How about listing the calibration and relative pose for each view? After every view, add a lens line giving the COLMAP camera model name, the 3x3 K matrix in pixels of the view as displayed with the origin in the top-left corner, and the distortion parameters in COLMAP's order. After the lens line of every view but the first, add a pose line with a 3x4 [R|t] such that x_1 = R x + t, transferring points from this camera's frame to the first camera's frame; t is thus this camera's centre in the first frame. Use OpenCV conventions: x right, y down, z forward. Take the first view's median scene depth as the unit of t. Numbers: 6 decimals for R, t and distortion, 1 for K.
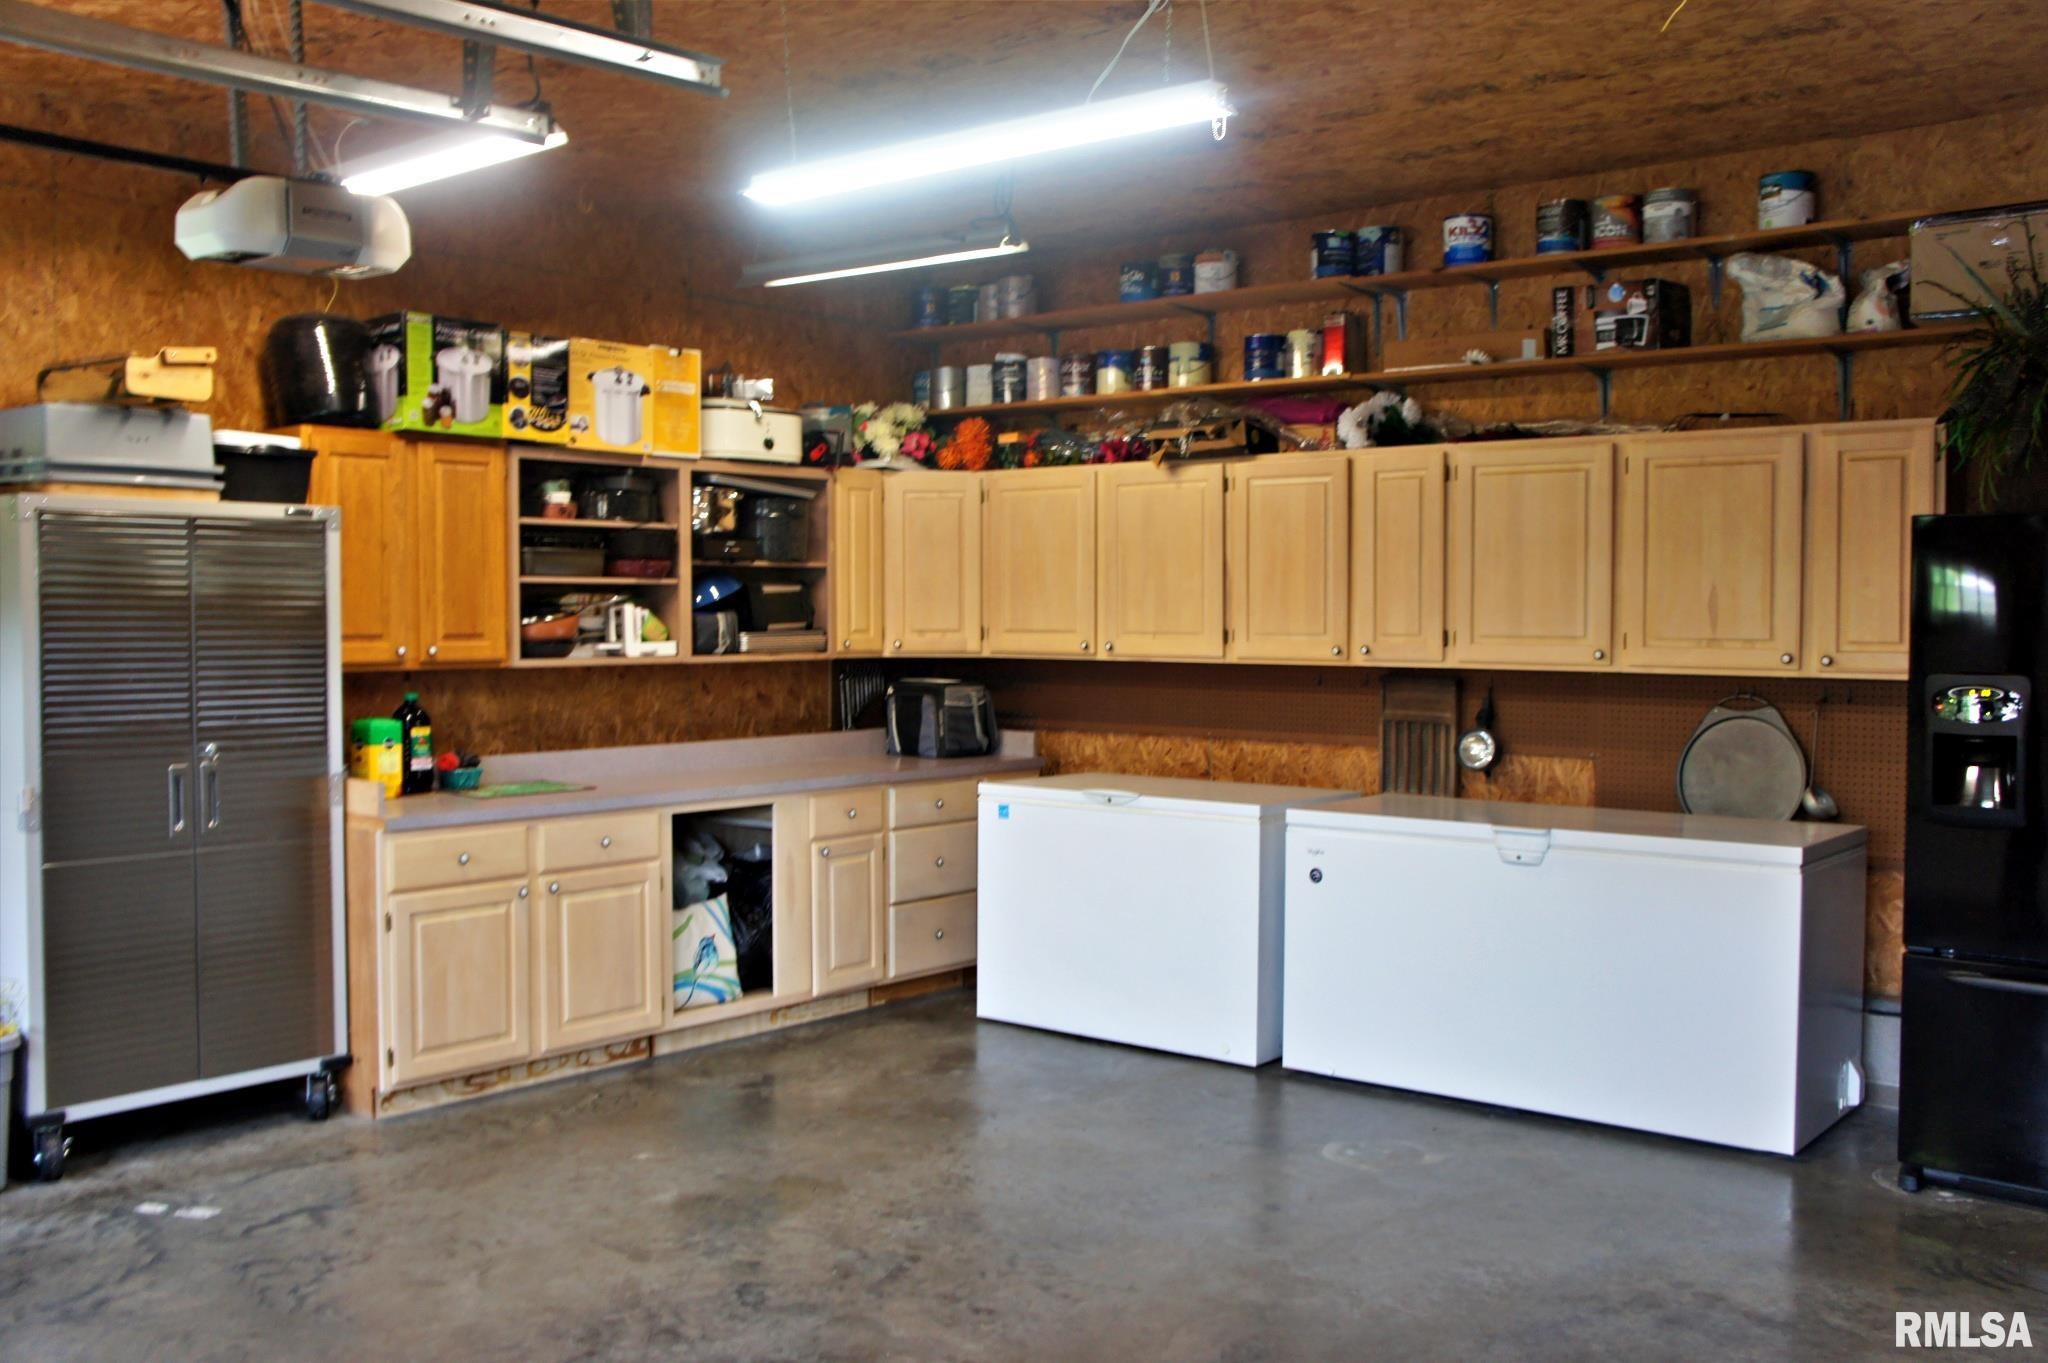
lens RADIAL K [[1834.6, 0, 1024.0], [0, 1834.6, 681.5], [0, 0, 1]] dist [-0.127110, 0.179686]
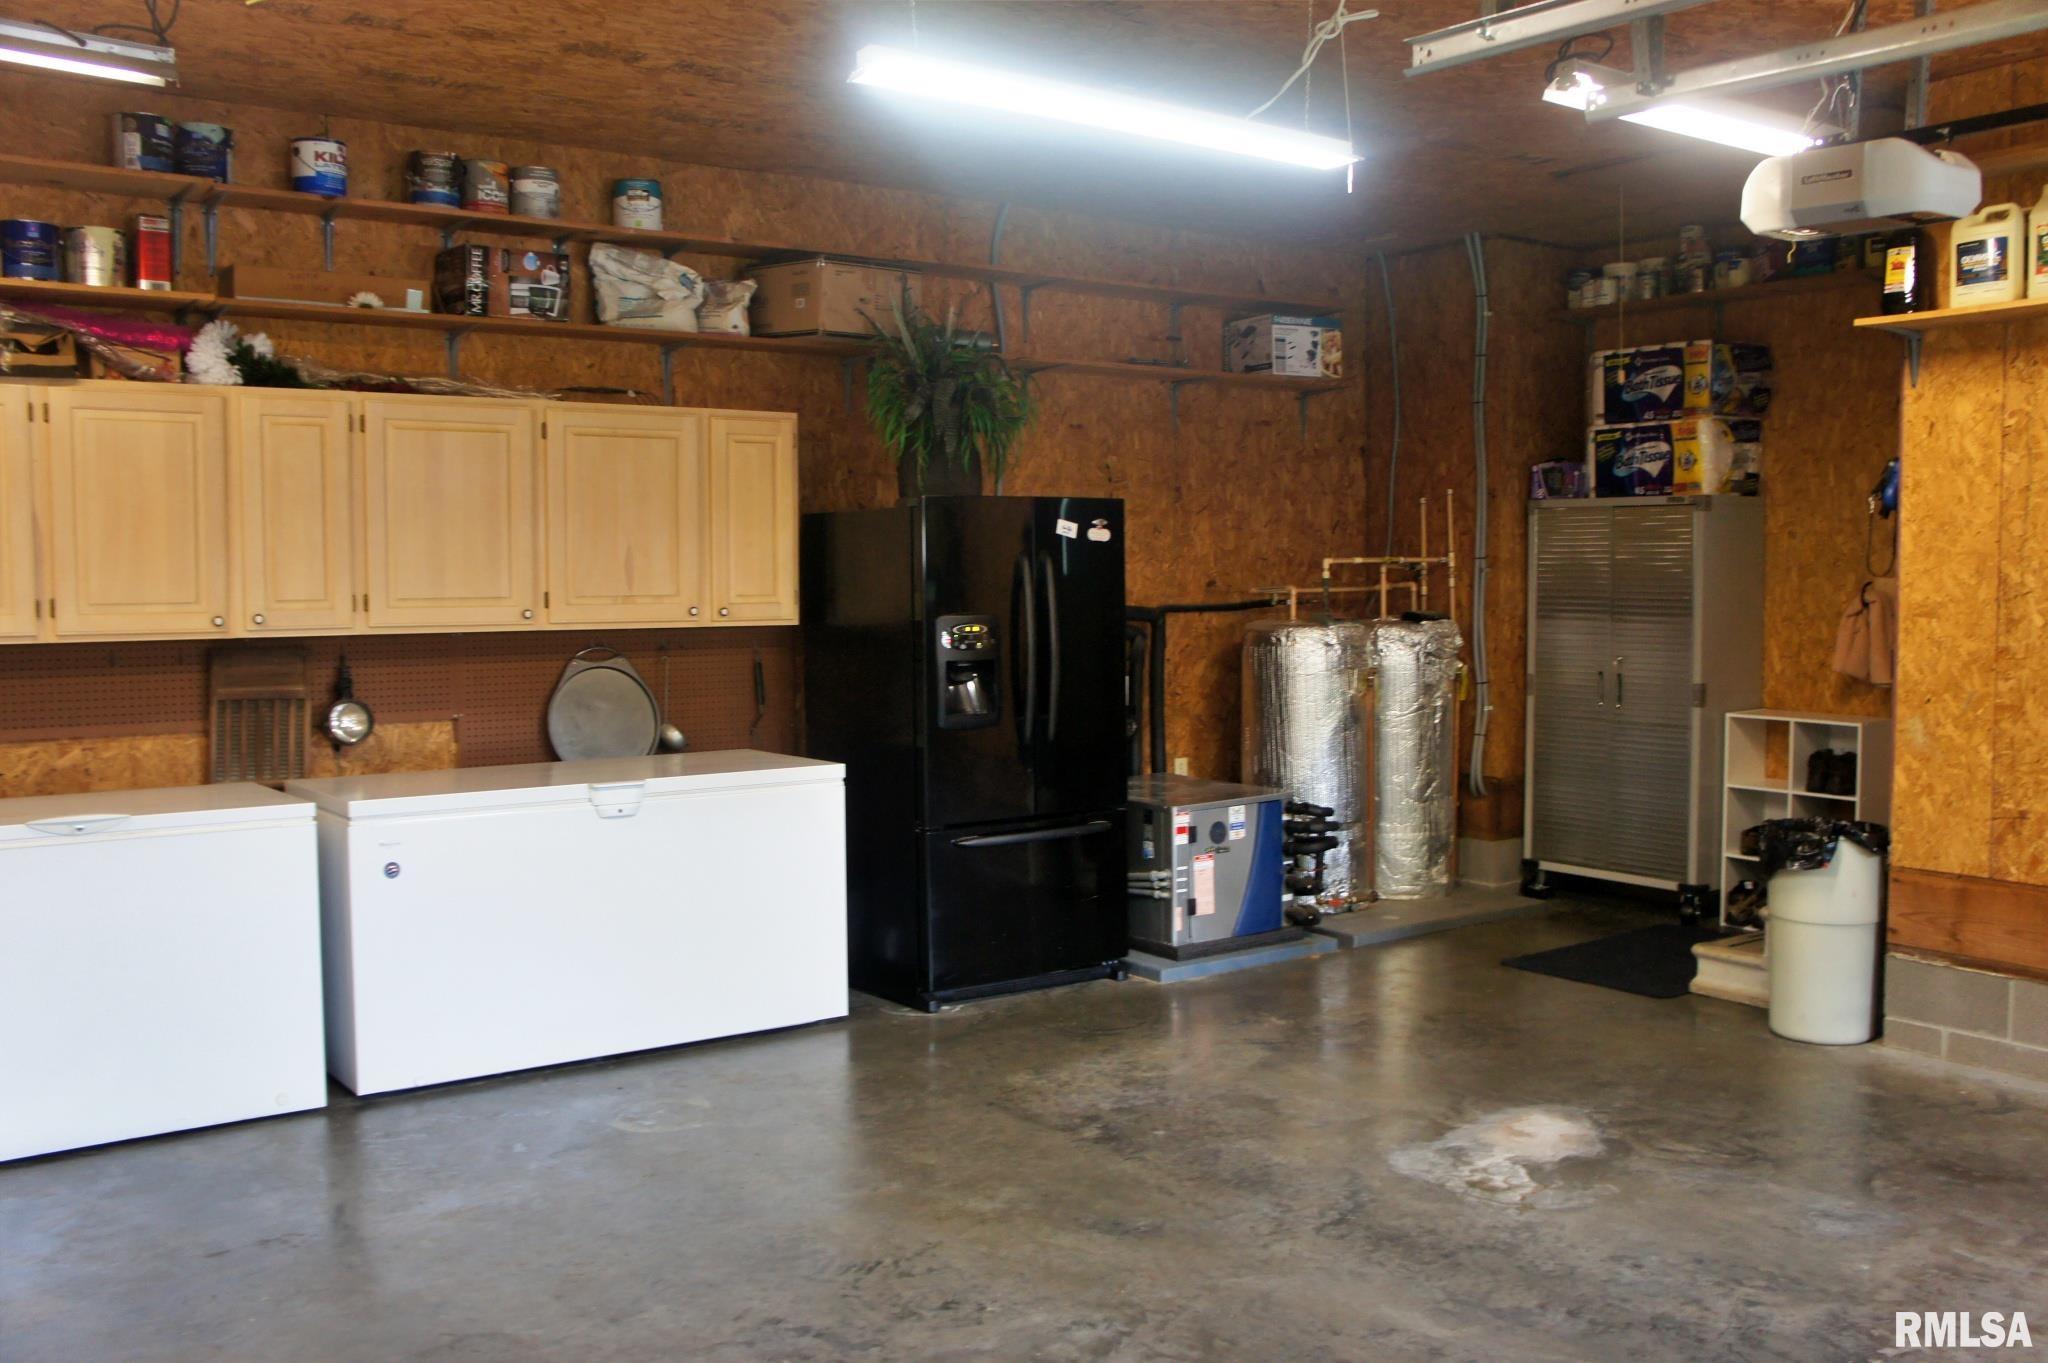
lens RADIAL K [[1834.6, 0, 1024.0], [0, 1834.6, 681.5], [0, 0, 1]] dist [-0.127110, 0.179686]
pose [[0.250938, -0.062632, 0.965975, -0.606444], [0.041388, 0.997686, 0.053936, -0.020564], [-0.967118, 0.026445, 0.252949, 0.470779]]
